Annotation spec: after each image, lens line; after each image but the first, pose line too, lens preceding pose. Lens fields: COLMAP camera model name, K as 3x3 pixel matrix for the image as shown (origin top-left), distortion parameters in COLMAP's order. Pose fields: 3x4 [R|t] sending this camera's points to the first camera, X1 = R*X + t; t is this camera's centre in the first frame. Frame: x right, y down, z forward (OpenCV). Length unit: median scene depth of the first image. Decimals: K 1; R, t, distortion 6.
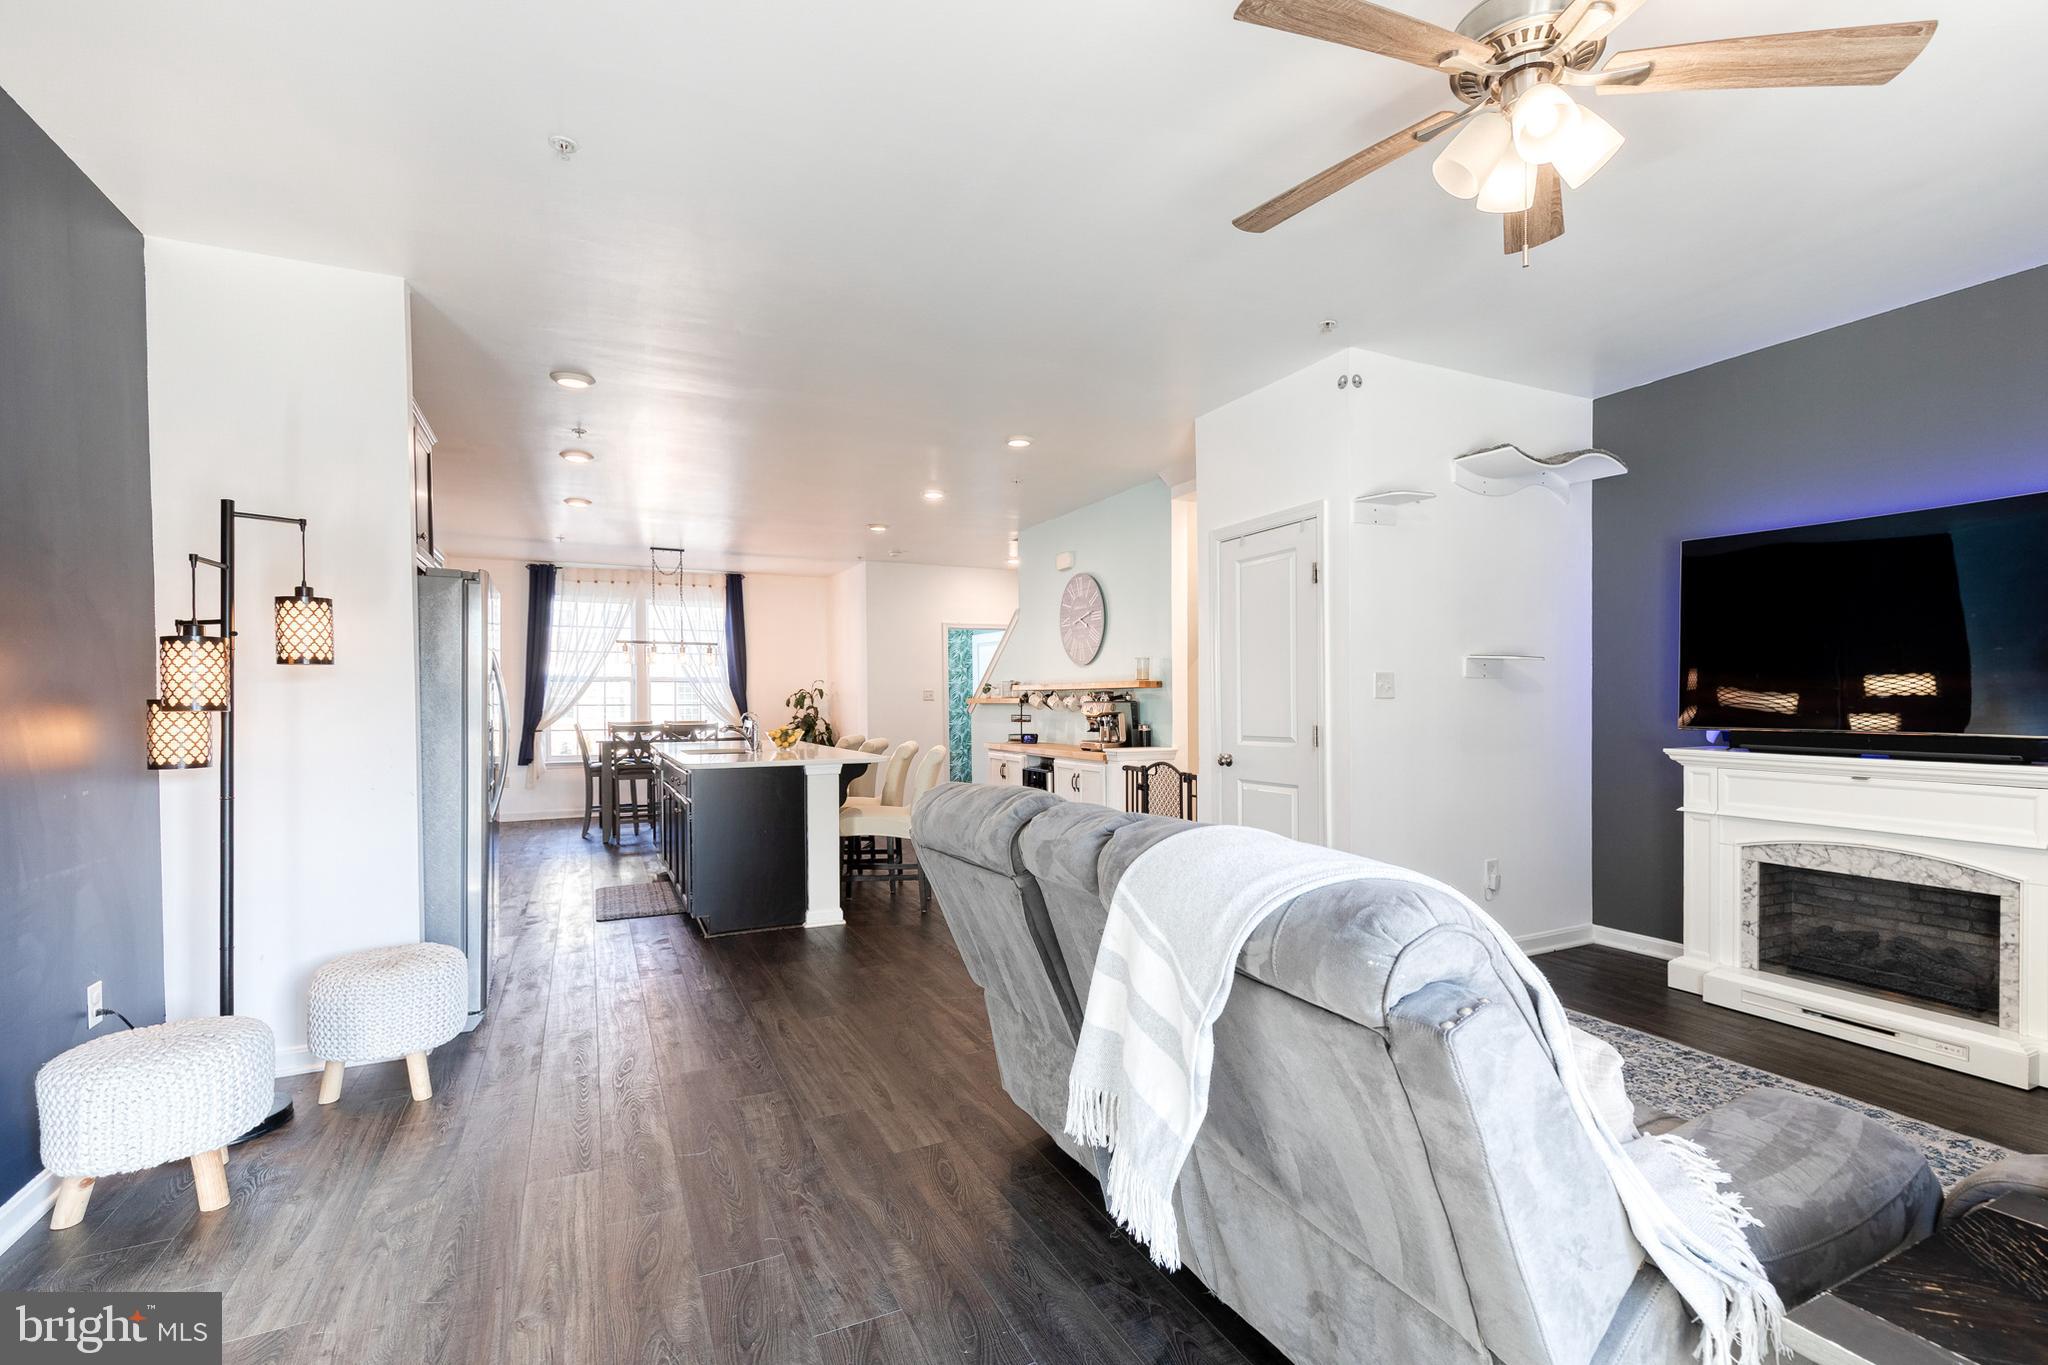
lens RADIAL K [[929.9, 0, 1038.0], [0, 929.9, 694.6], [0, 0, 1]] dist [0.009966, -0.003366]
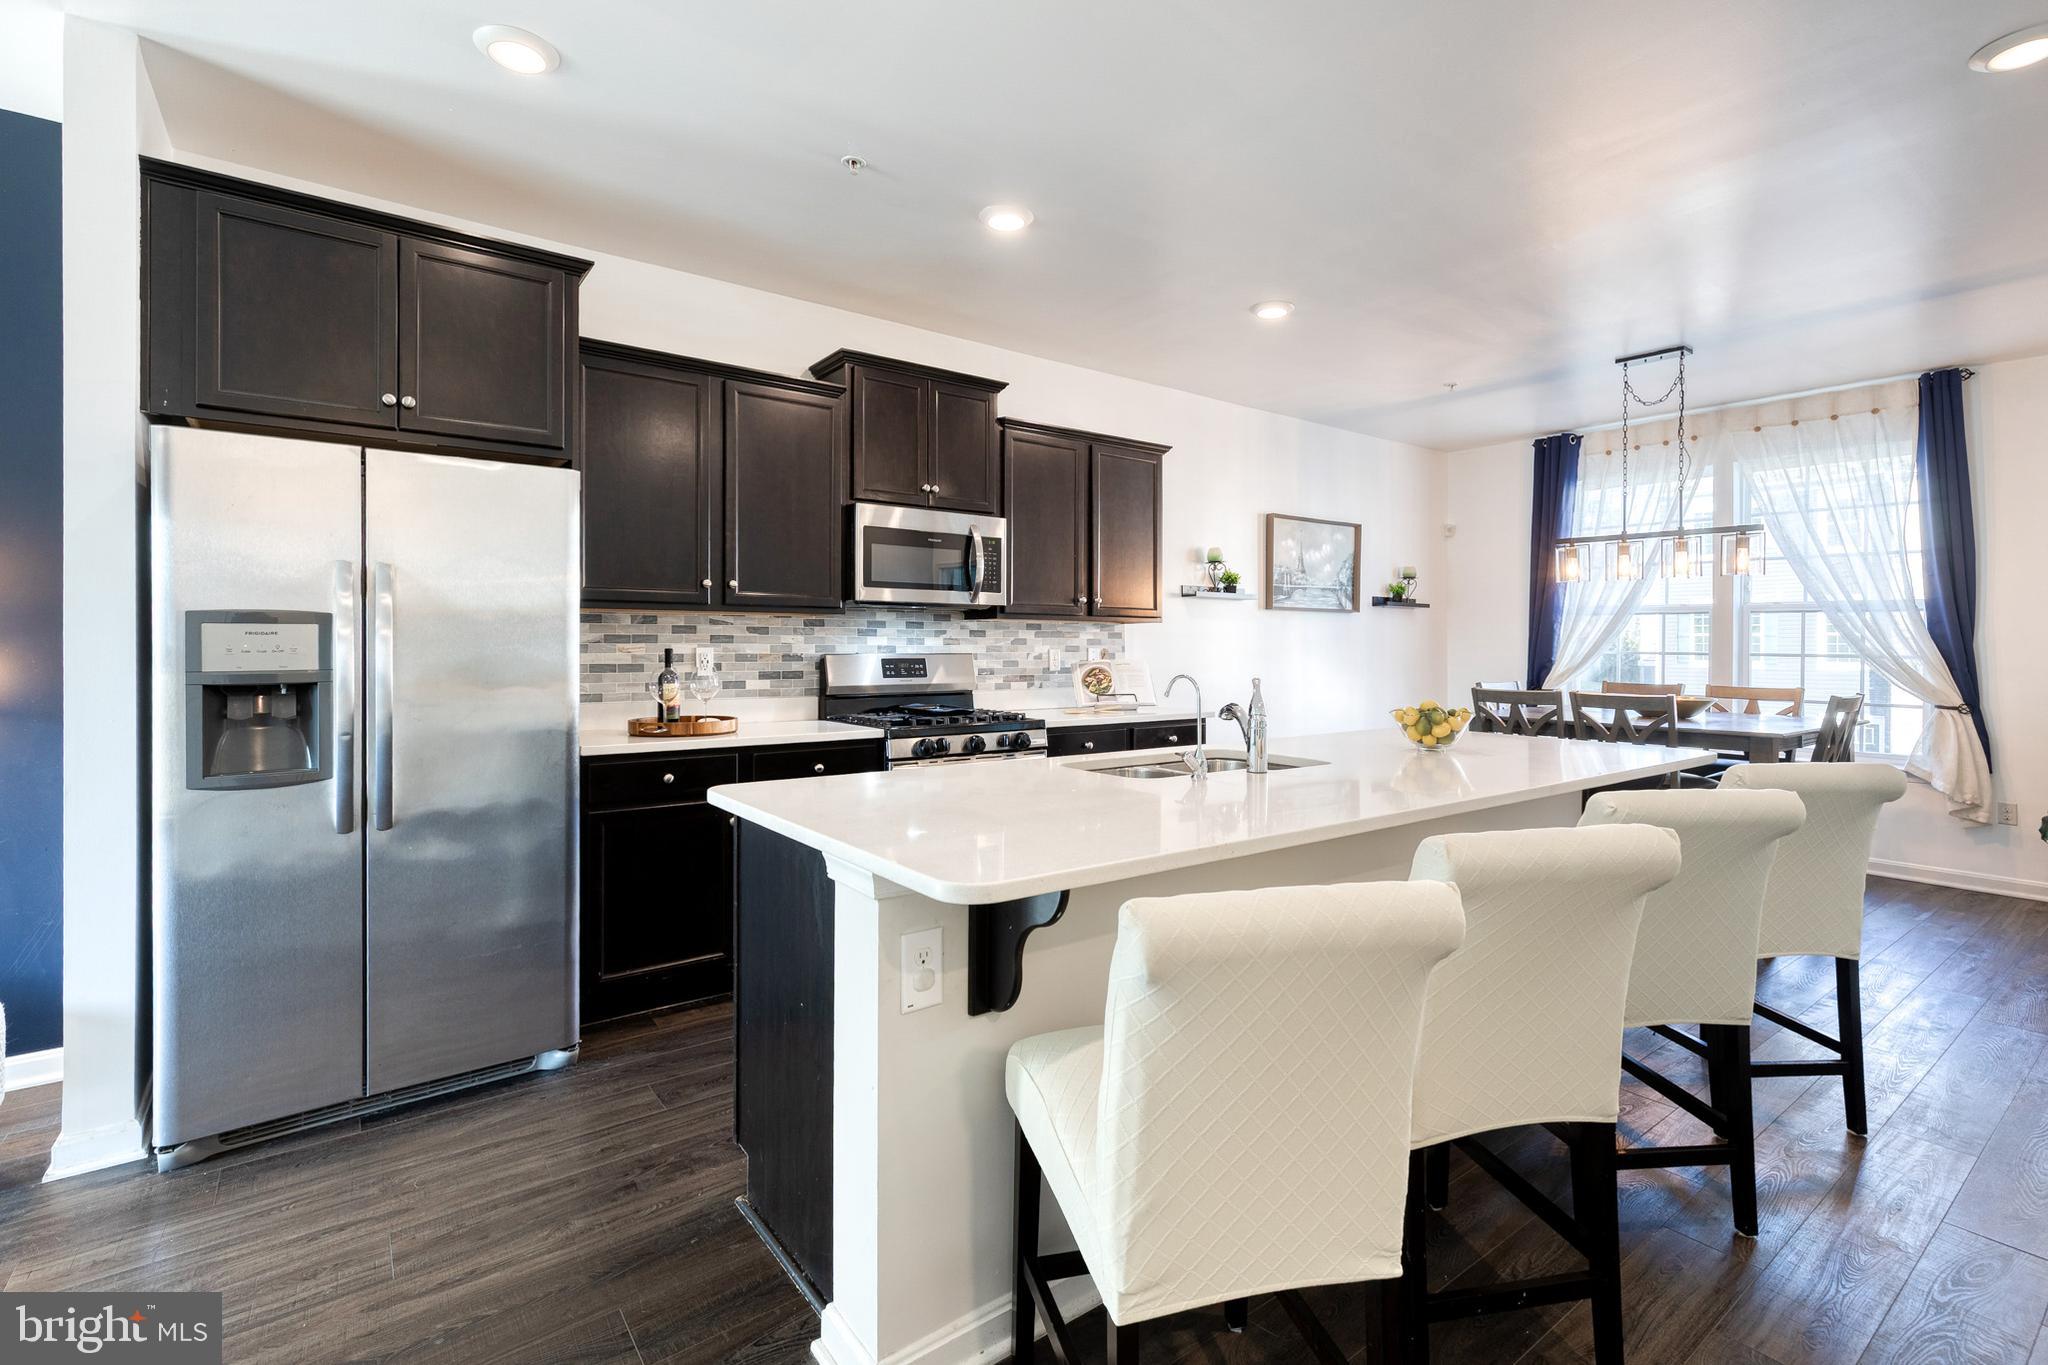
lens RADIAL K [[929.9, 0, 1038.6], [0, 929.9, 637.5], [0, 0, 1]] dist [0.009966, -0.003366]
pose [[0.193310, 0.003582, -0.981131, 0.066240], [-0.003897, 0.999988, 0.002882, 0.001563], [0.981130, 0.003267, 0.193321, 0.816947]]
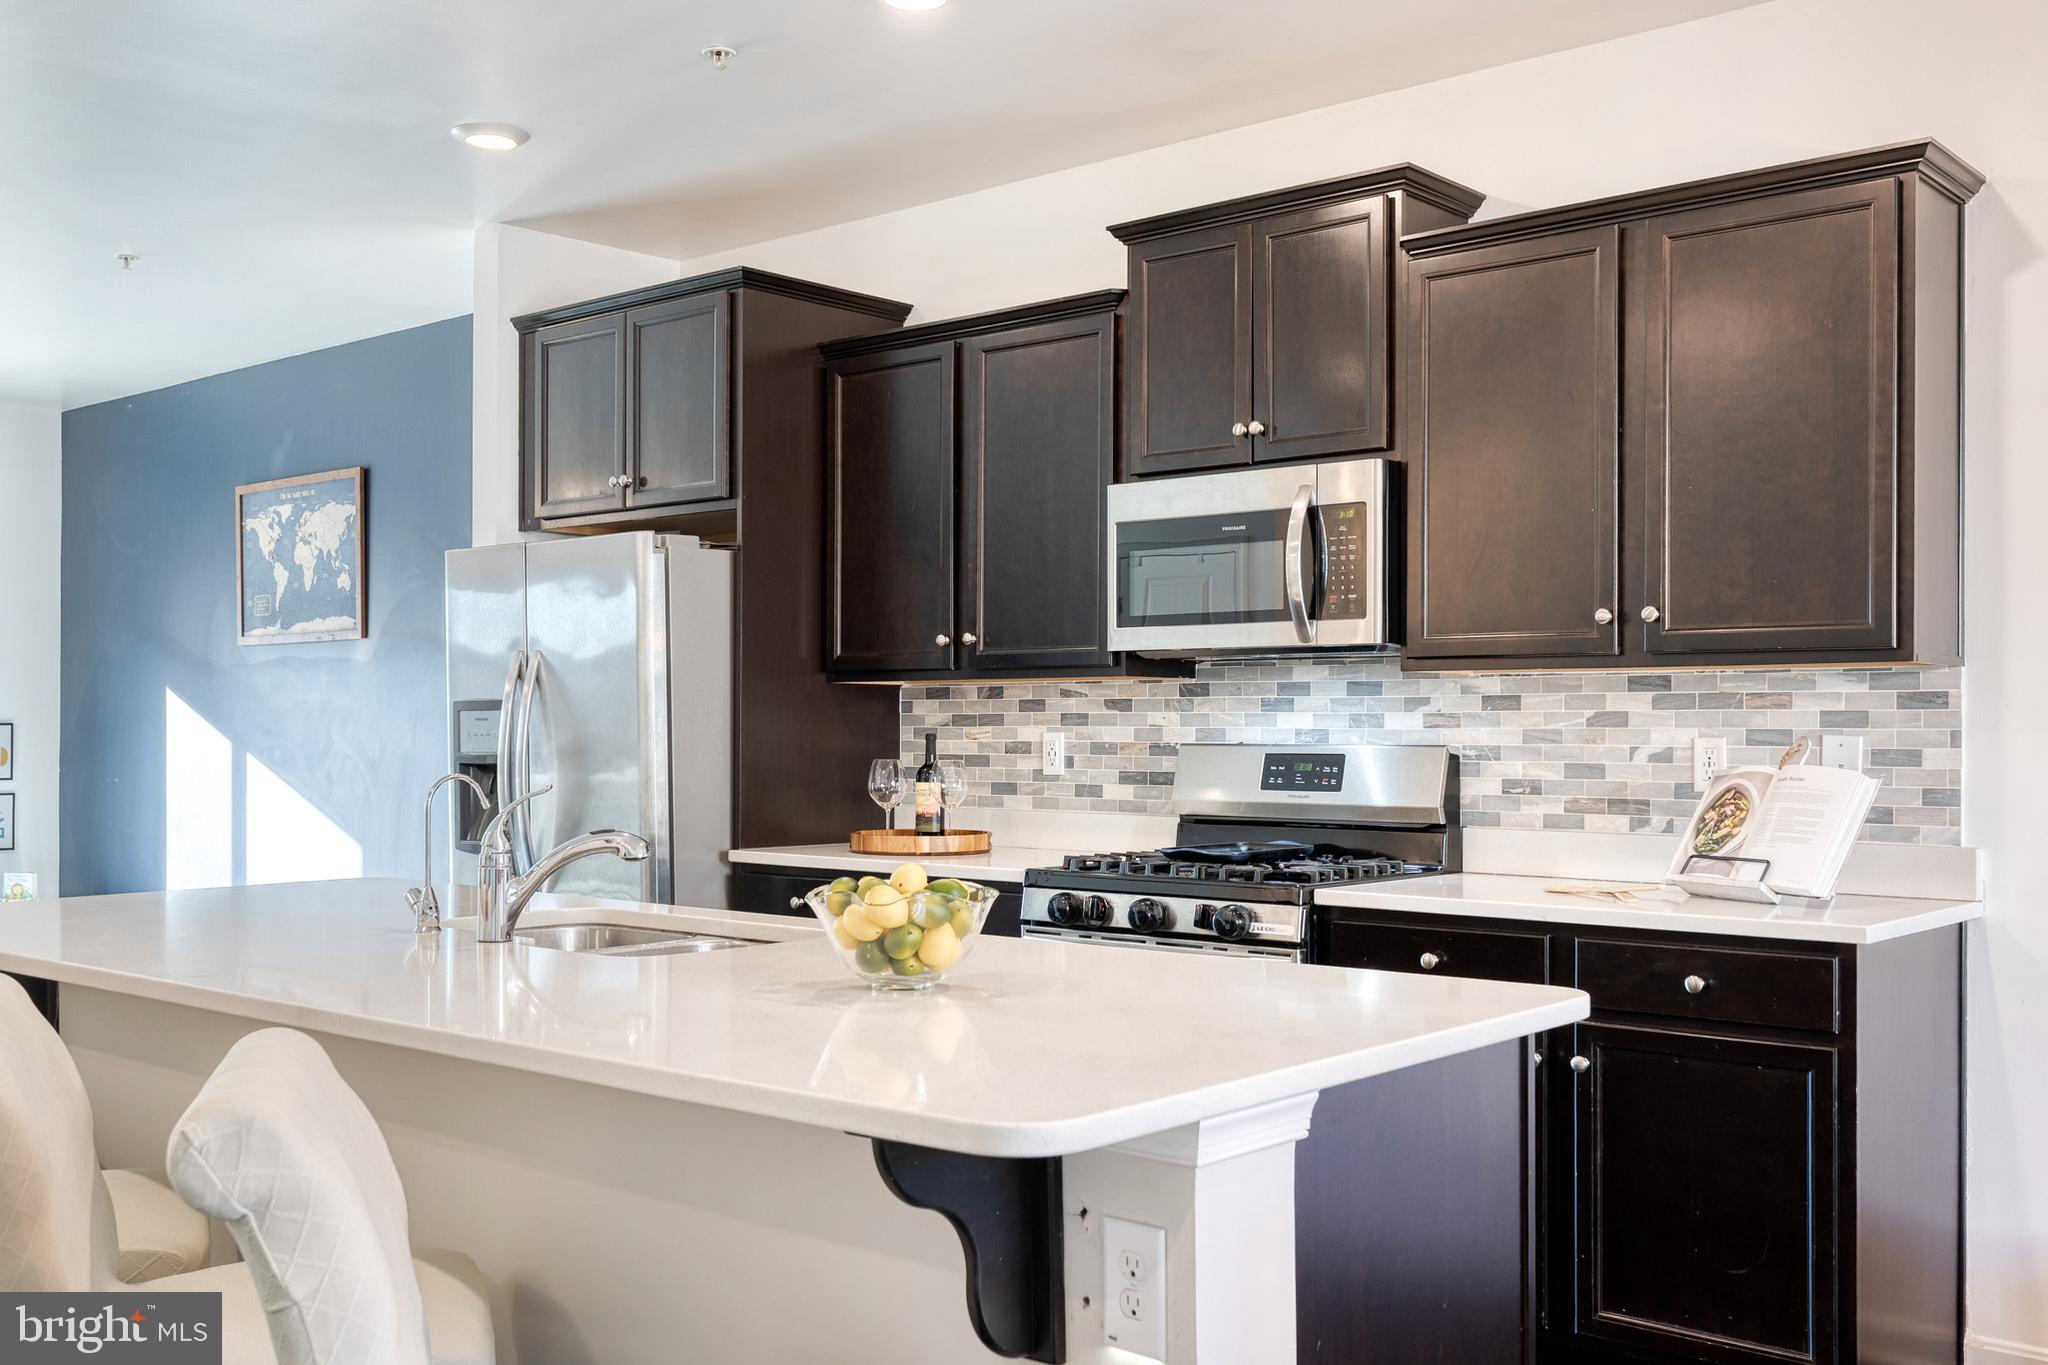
lens RADIAL K [[1964.8, 0, 1104.2], [0, 1964.8, 714.2], [0, 0, 1]] dist [0.005977, 0.000000]
pose [[-0.909229, 0.008134, -0.416217, -0.234261], [0.010050, 0.999947, -0.002412, 0.005098], [0.416175, -0.006376, -0.909262, 1.488697]]
